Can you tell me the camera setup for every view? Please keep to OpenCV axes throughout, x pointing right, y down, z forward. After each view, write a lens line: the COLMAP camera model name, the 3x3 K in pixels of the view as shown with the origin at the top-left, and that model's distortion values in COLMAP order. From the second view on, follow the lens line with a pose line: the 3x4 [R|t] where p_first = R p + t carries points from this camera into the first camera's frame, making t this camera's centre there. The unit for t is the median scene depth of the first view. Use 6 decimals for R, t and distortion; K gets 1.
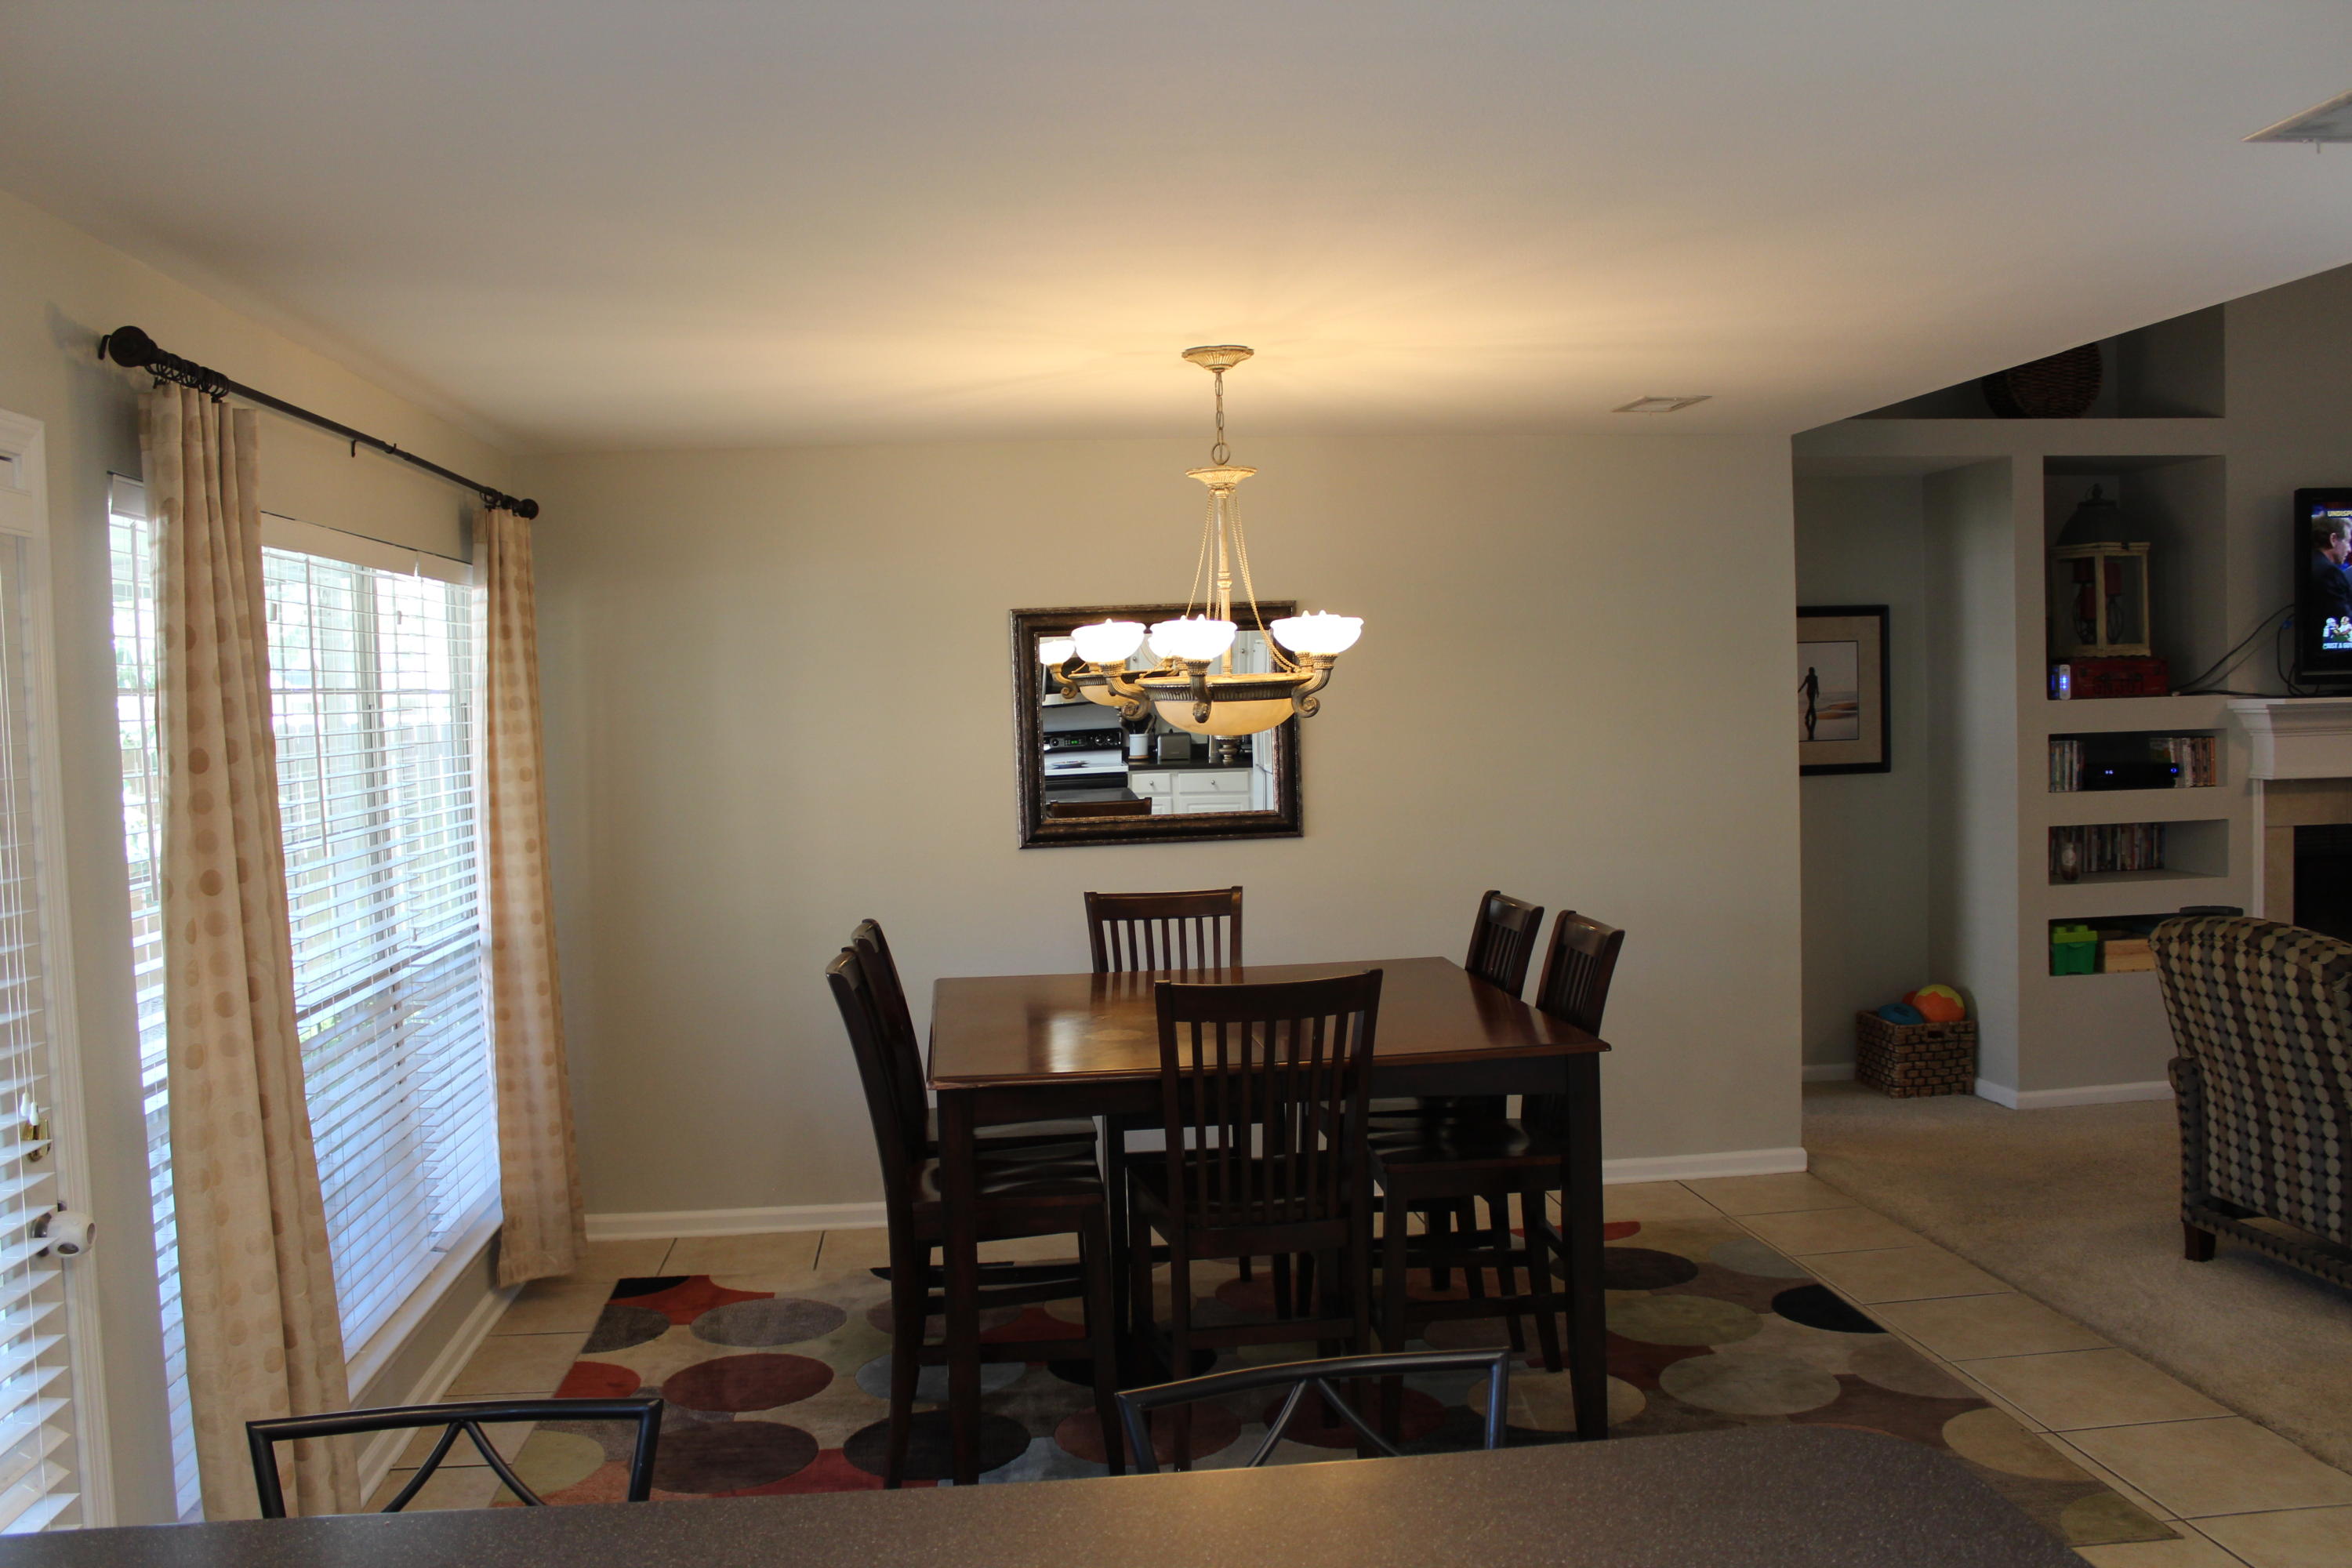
lens RADIAL K [[1989.2, 0, 1161.8], [0, 1989.2, 792.3], [0, 0, 1]] dist [-0.106313, 0.021237]
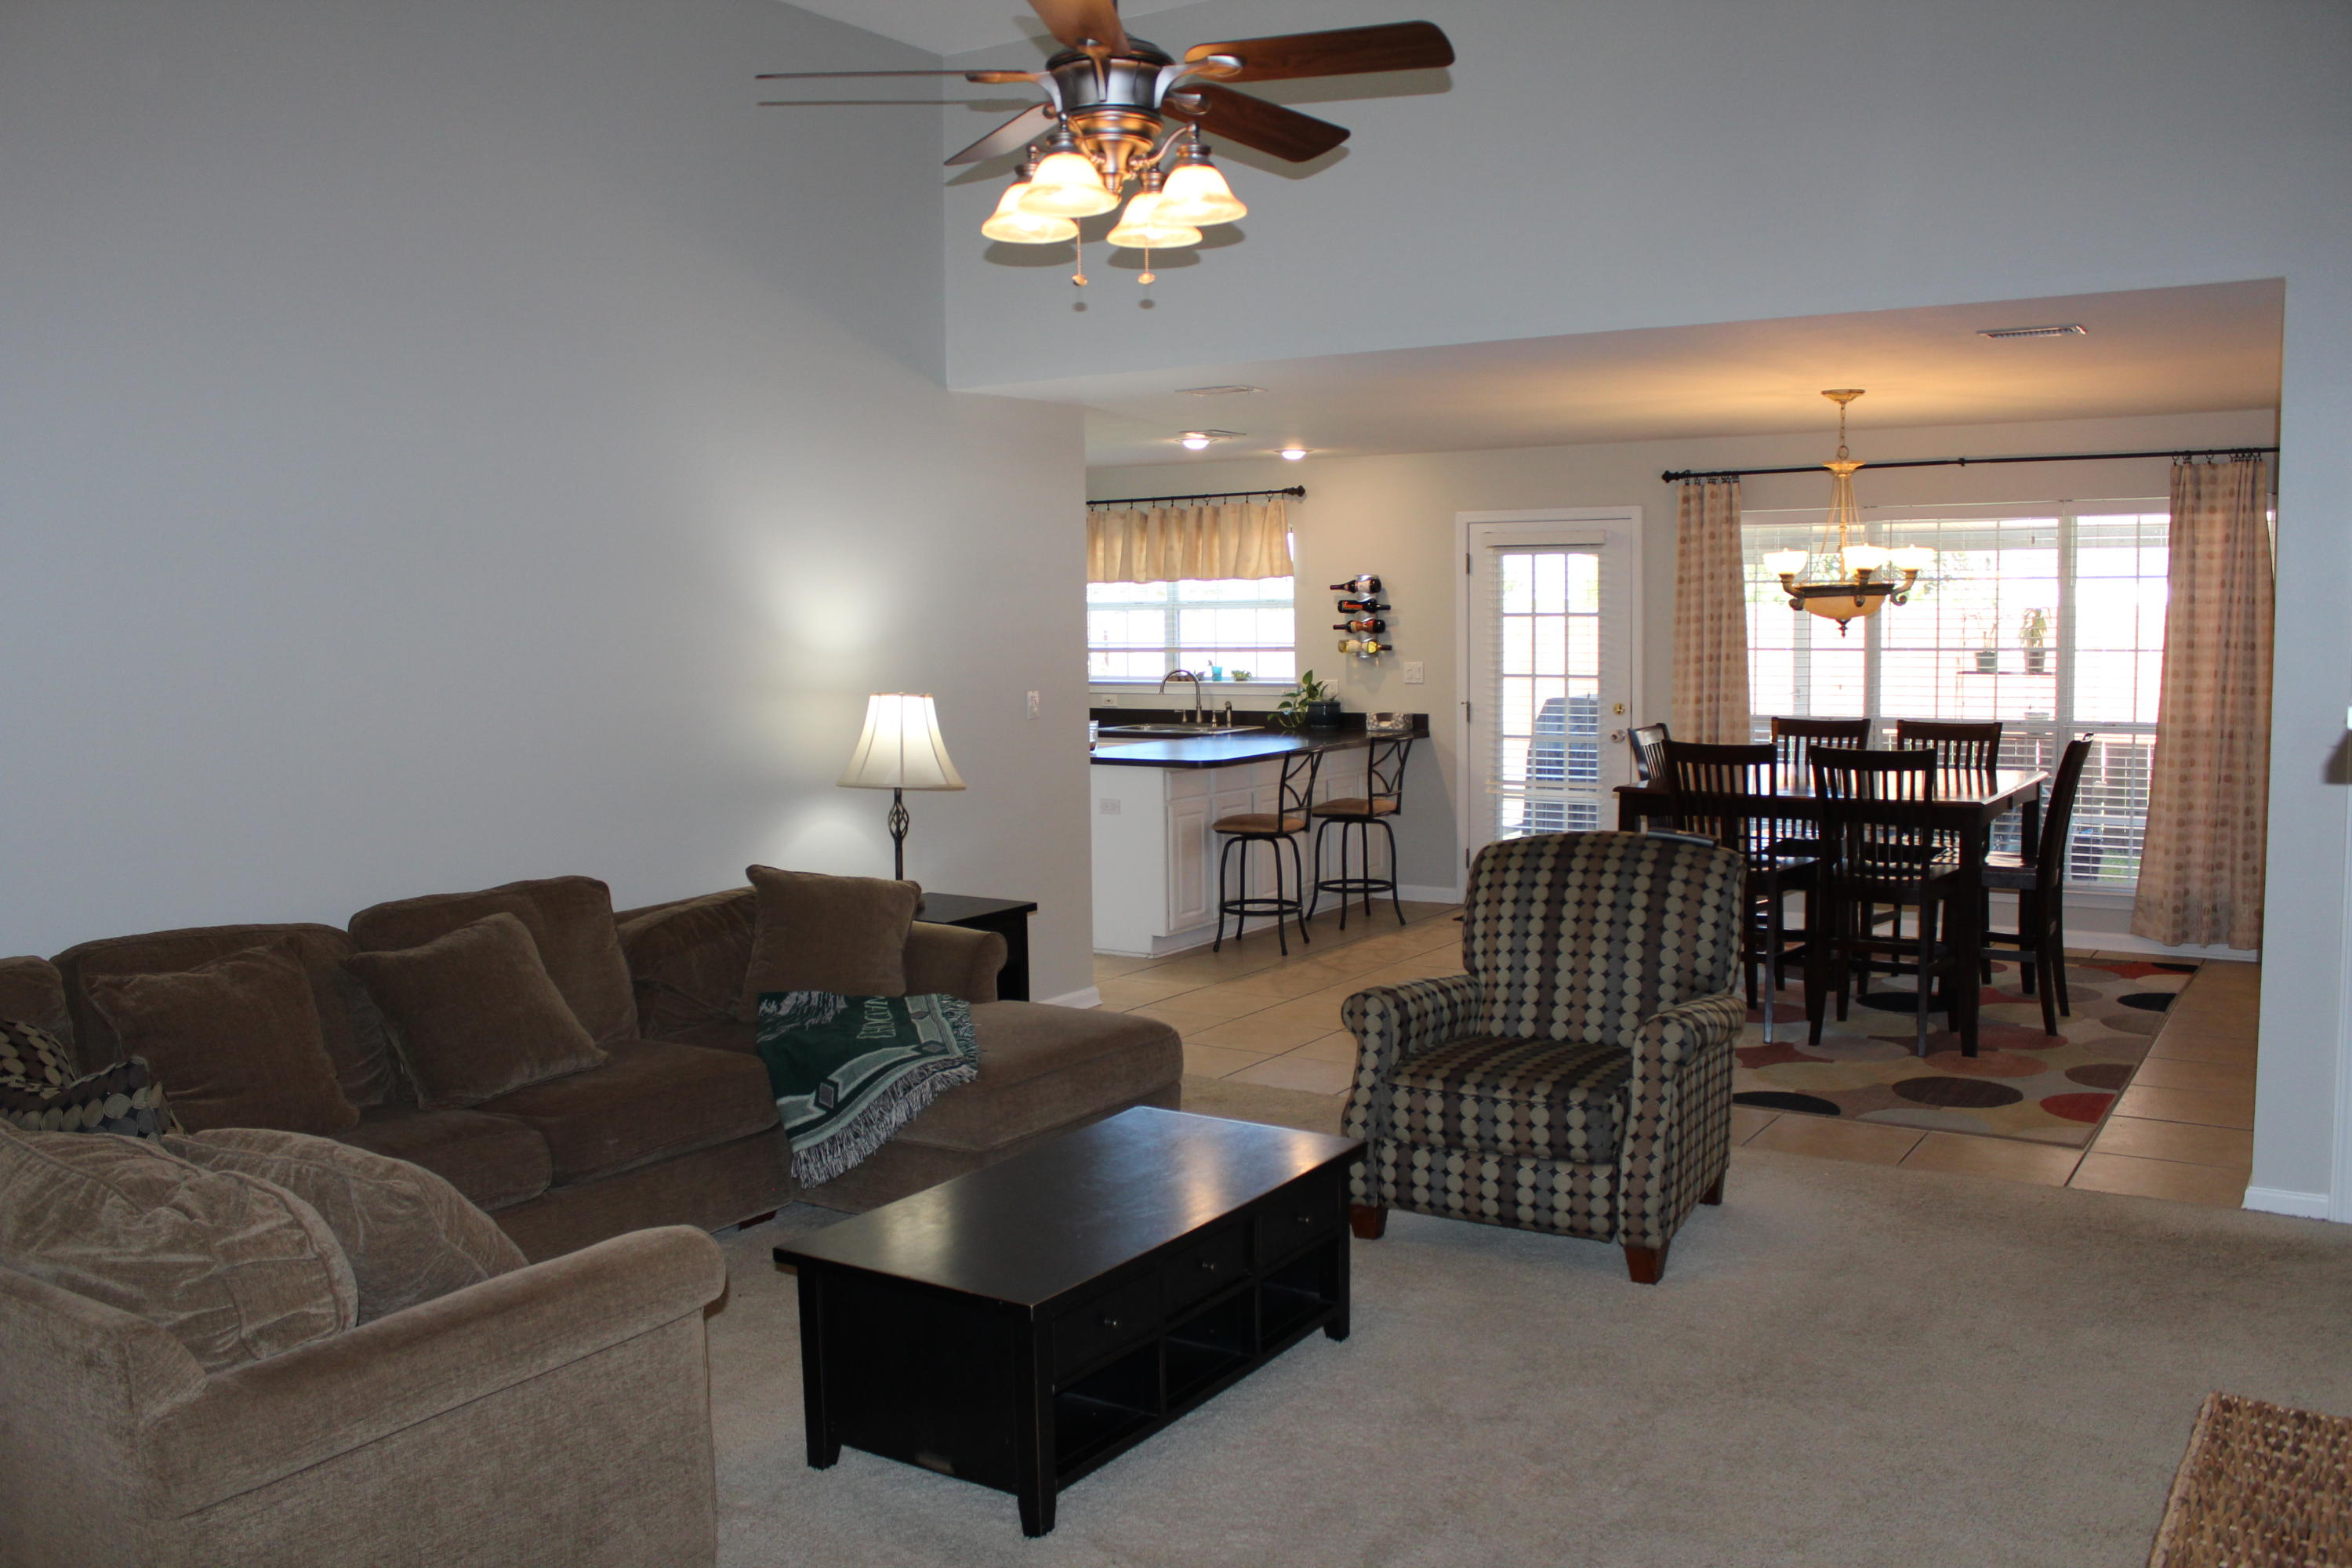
lens RADIAL K [[1989.2, 0, 1161.8], [0, 1989.2, 792.3], [0, 0, 1]] dist [-0.106313, 0.021237]
pose [[-0.646377, 0.109569, -0.755110, 1.705967], [-0.005539, 0.988936, 0.148239, -0.128252], [0.762998, 0.100001, -0.638619, 1.657285]]
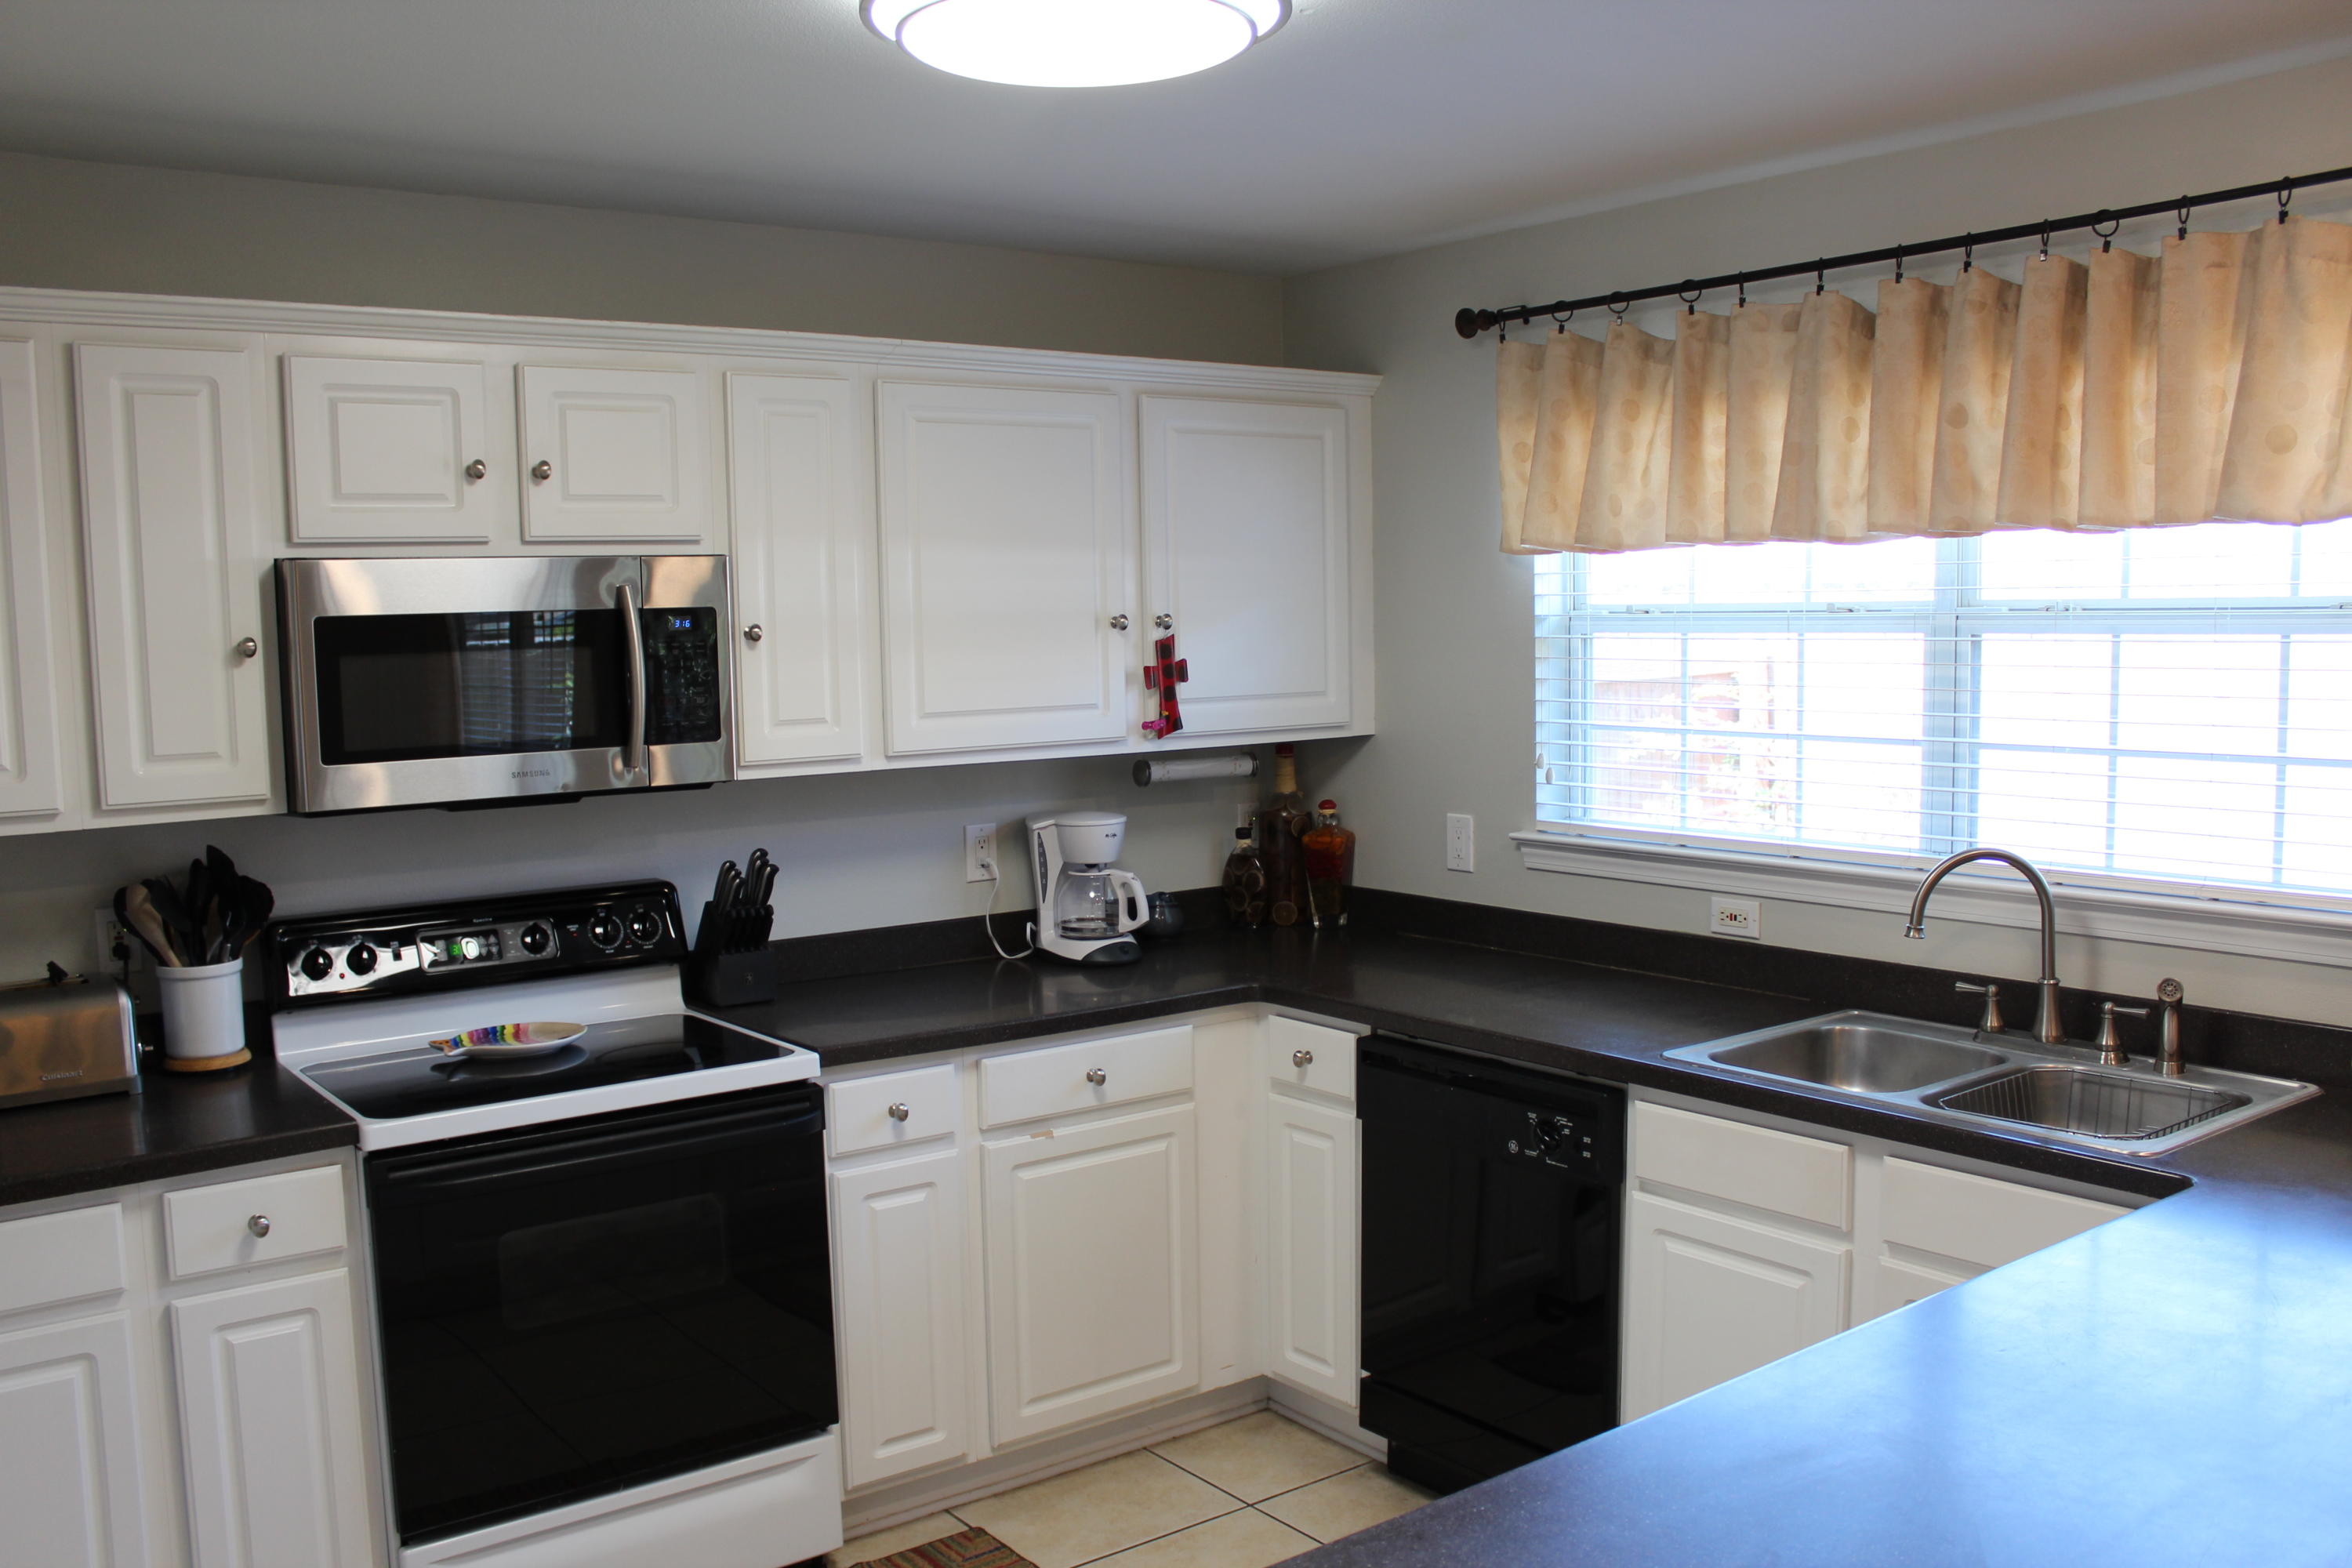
lens RADIAL K [[1989.2, 0, 1161.8], [0, 1989.2, 792.3], [0, 0, 1]] dist [-0.106313, 0.021237]
pose [[-0.859292, 0.092020, -0.503140, 1.228386], [0.018441, 0.988618, 0.149315, -0.095710], [0.511153, 0.119027, -0.851208, 1.239293]]
